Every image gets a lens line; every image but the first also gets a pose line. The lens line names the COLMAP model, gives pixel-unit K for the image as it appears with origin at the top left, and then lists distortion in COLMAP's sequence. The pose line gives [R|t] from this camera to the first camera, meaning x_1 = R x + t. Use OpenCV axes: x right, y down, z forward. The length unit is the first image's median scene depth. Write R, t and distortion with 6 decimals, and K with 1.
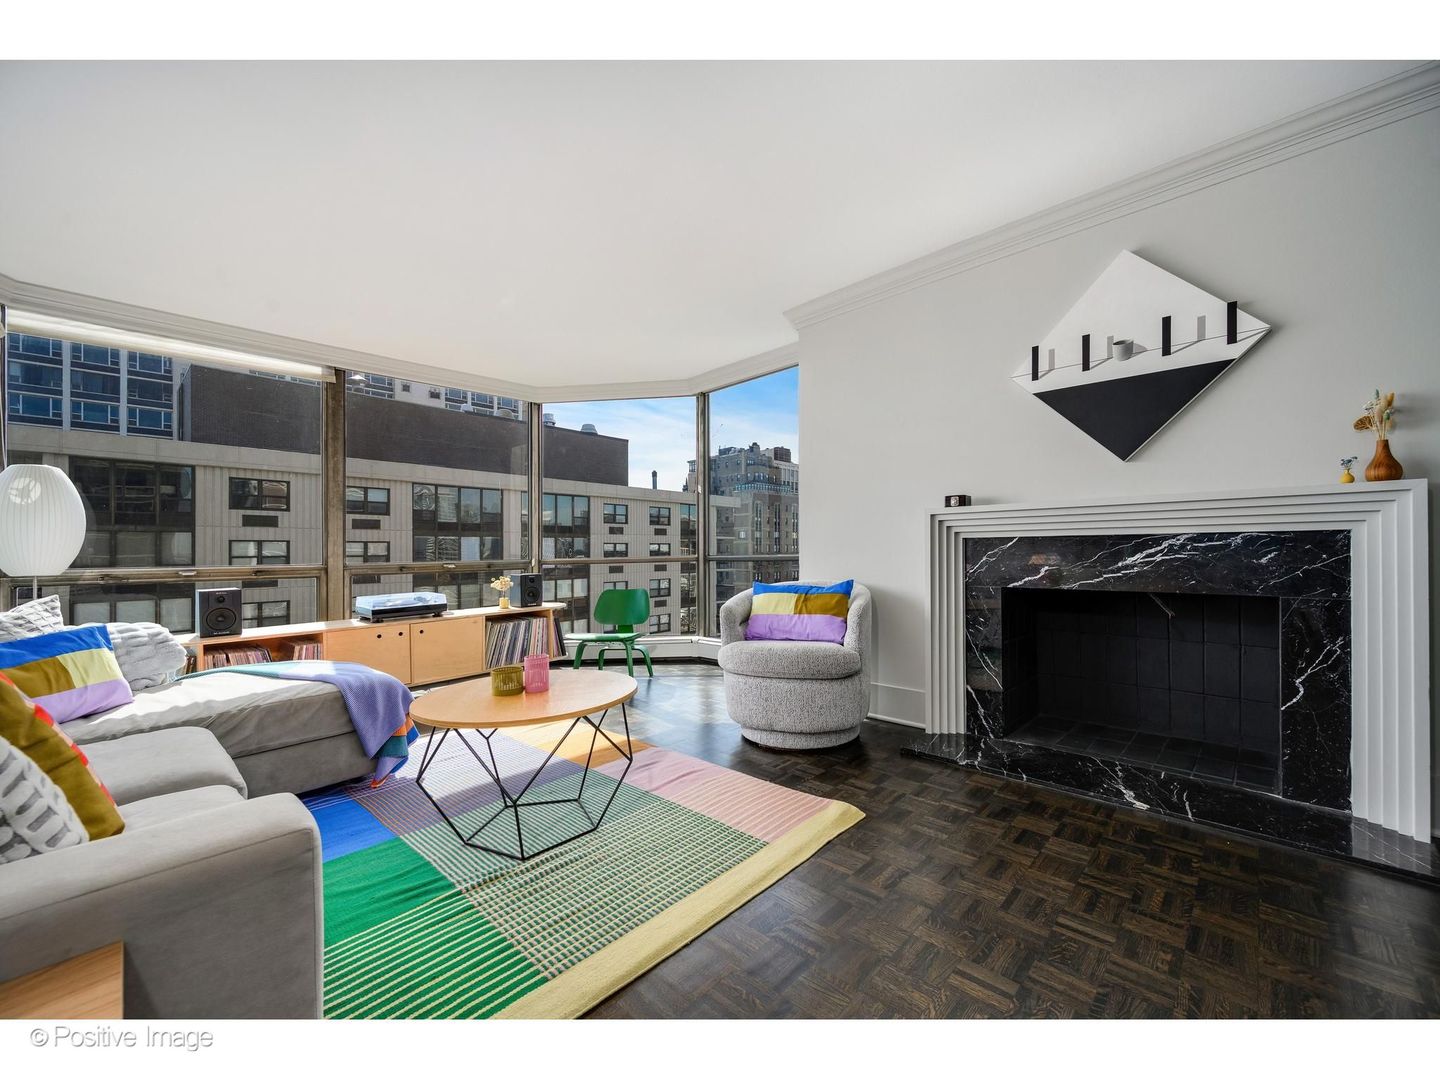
lens RADIAL K [[563.0, 0, 728.6], [0, 563.0, 540.8], [0, 0, 1]] dist [-0.007637, -0.000074]
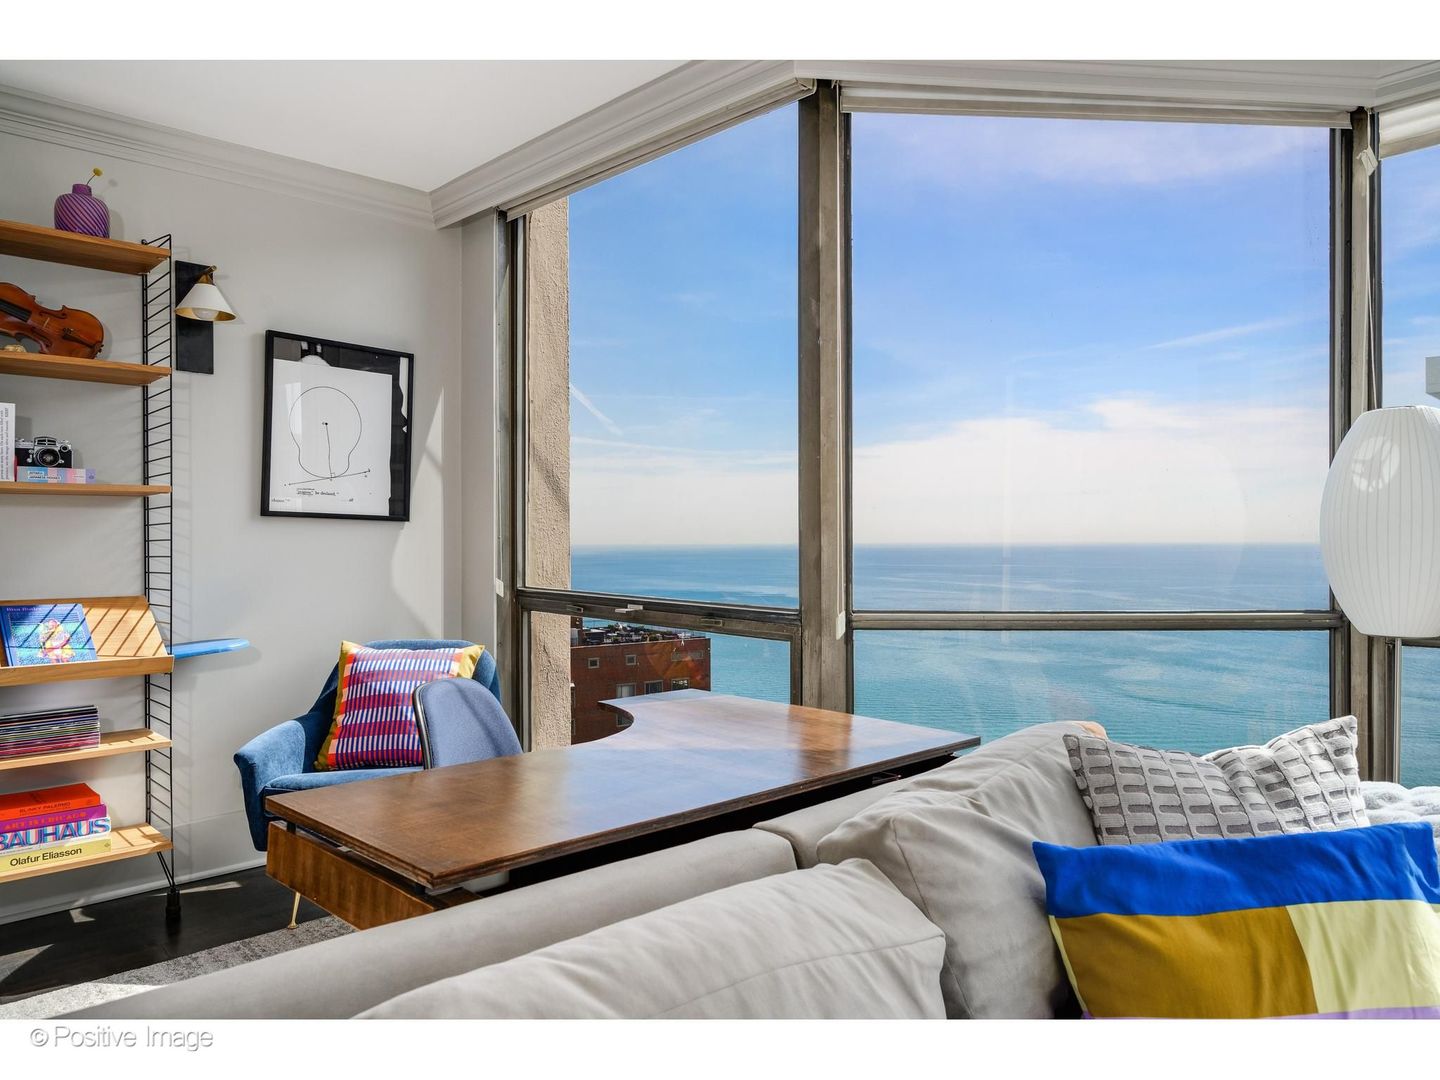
lens RADIAL K [[1024.4, 0, 725.0], [0, 1024.4, 537.6], [0, 0, 1]] dist [0.033606, 0.001048]
pose [[-0.020521, 0.001258, -0.999789, -0.328395], [0.024176, 0.999707, 0.000761, -0.038079], [0.999497, -0.024155, -0.020546, 0.428987]]
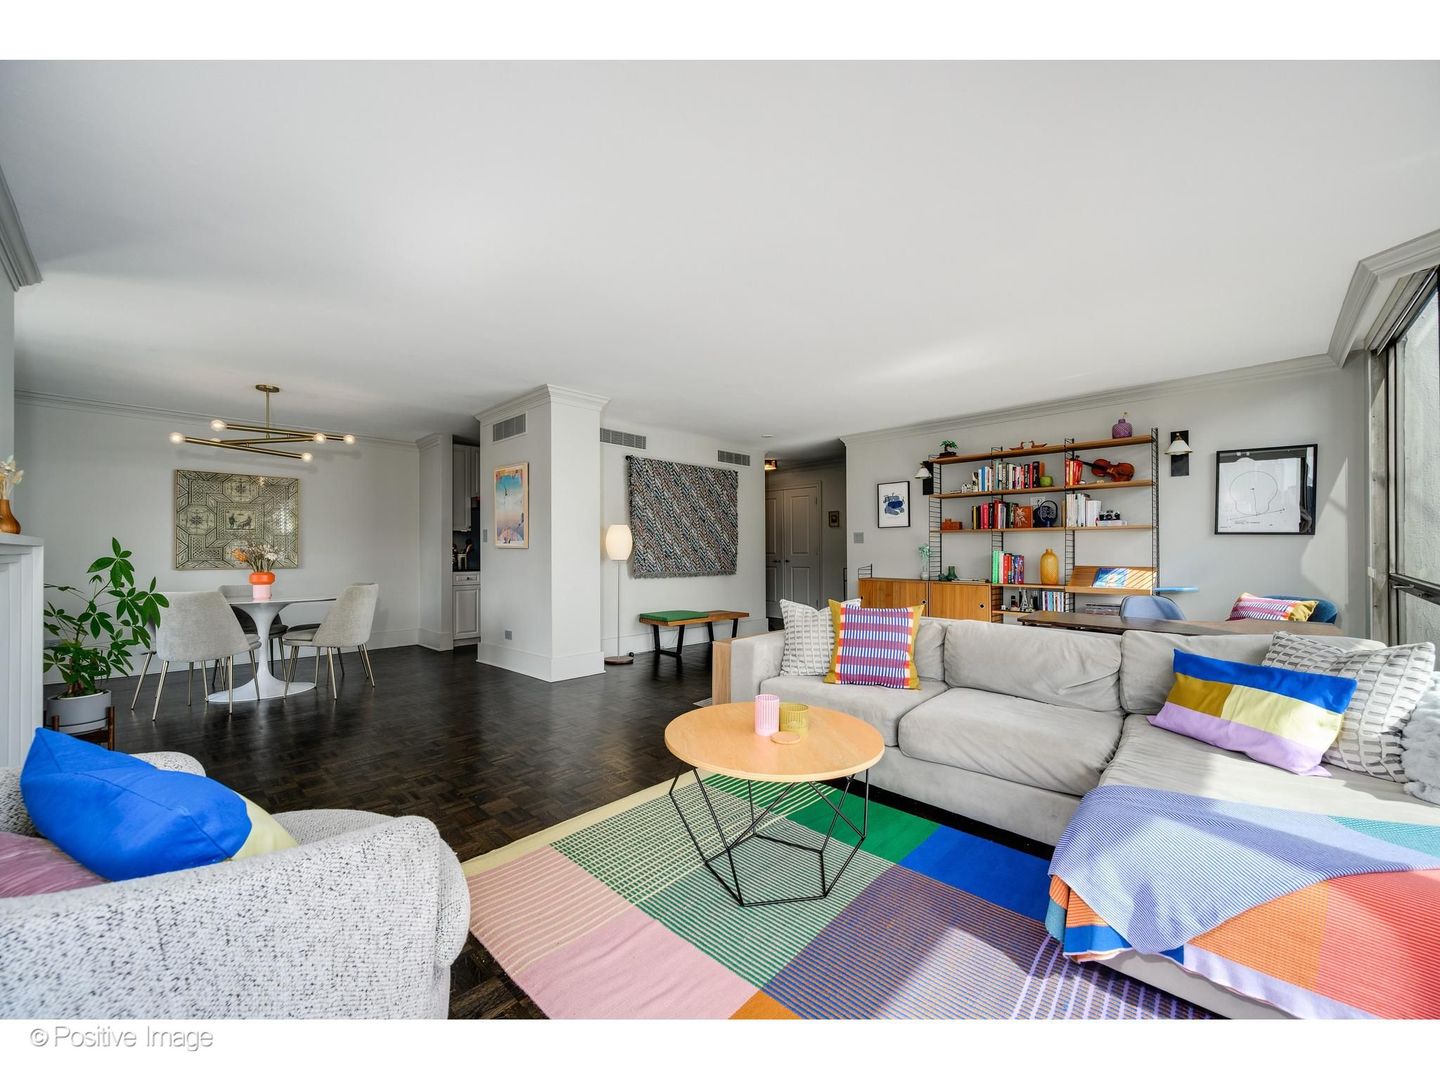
lens RADIAL K [[563.0, 0, 731.4], [0, 563.0, 550.8], [0, 0, 1]] dist [-0.007637, -0.000074]
pose [[-0.999577, 0.009433, -0.027520, -0.223739], [0.009883, 0.999819, -0.016273, -0.022607], [0.027362, -0.016539, -0.999489, 1.220067]]
